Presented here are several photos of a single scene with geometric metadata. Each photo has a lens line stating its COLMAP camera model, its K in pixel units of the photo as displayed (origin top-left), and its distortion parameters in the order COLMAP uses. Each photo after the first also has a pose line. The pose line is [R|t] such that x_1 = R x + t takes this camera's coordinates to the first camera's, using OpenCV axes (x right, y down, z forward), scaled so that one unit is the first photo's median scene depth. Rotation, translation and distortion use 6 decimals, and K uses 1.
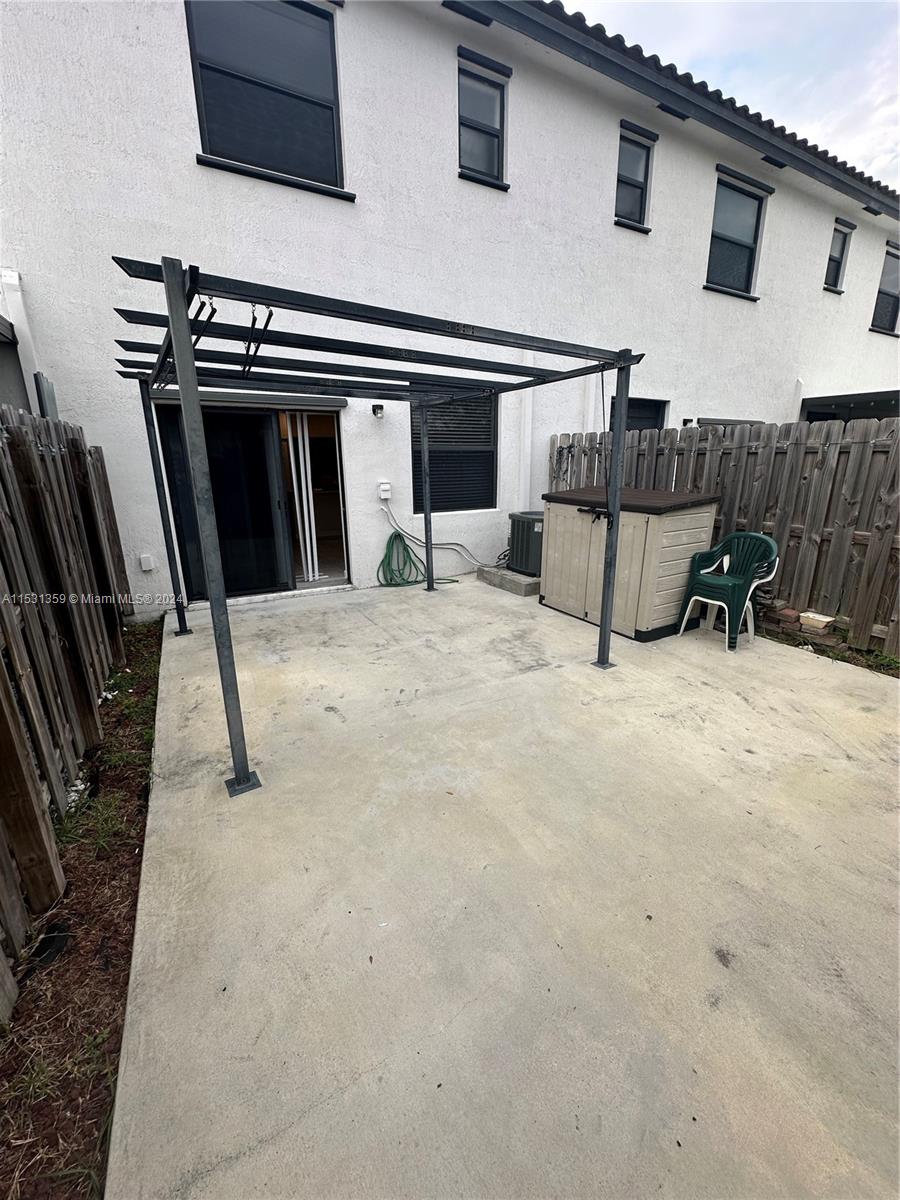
lens RADIAL K [[478.0, 0, 449.5], [0, 478.0, 598.7], [0, 0, 1]] dist [0.000011, -0.000053]
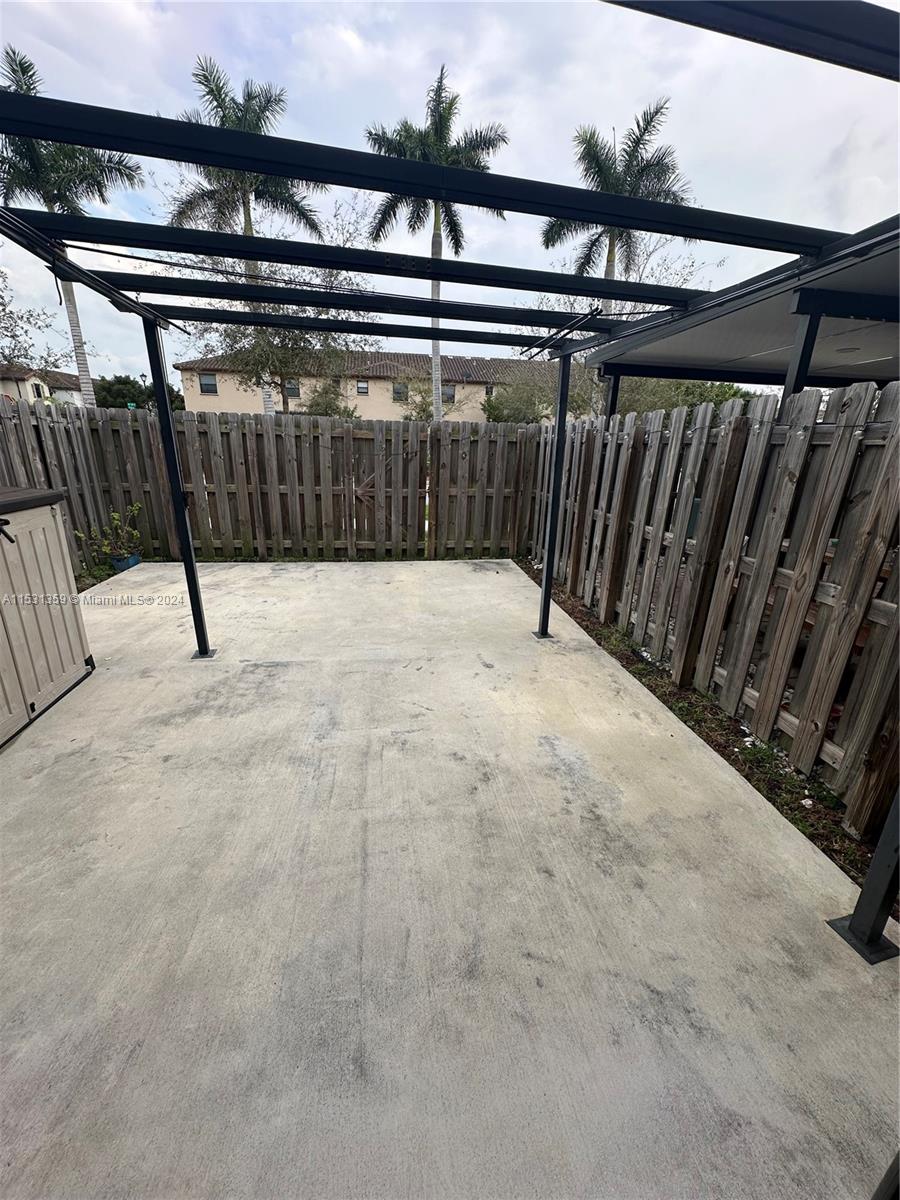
lens RADIAL K [[478.0, 0, 448.1], [0, 478.0, 601.7], [0, 0, 1]] dist [0.000011, -0.000053]
pose [[-0.933240, -0.131916, 0.334157, -0.395838], [0.079175, 0.831750, 0.549475, -0.396591], [-0.350420, 0.539249, -0.765778, 1.391108]]
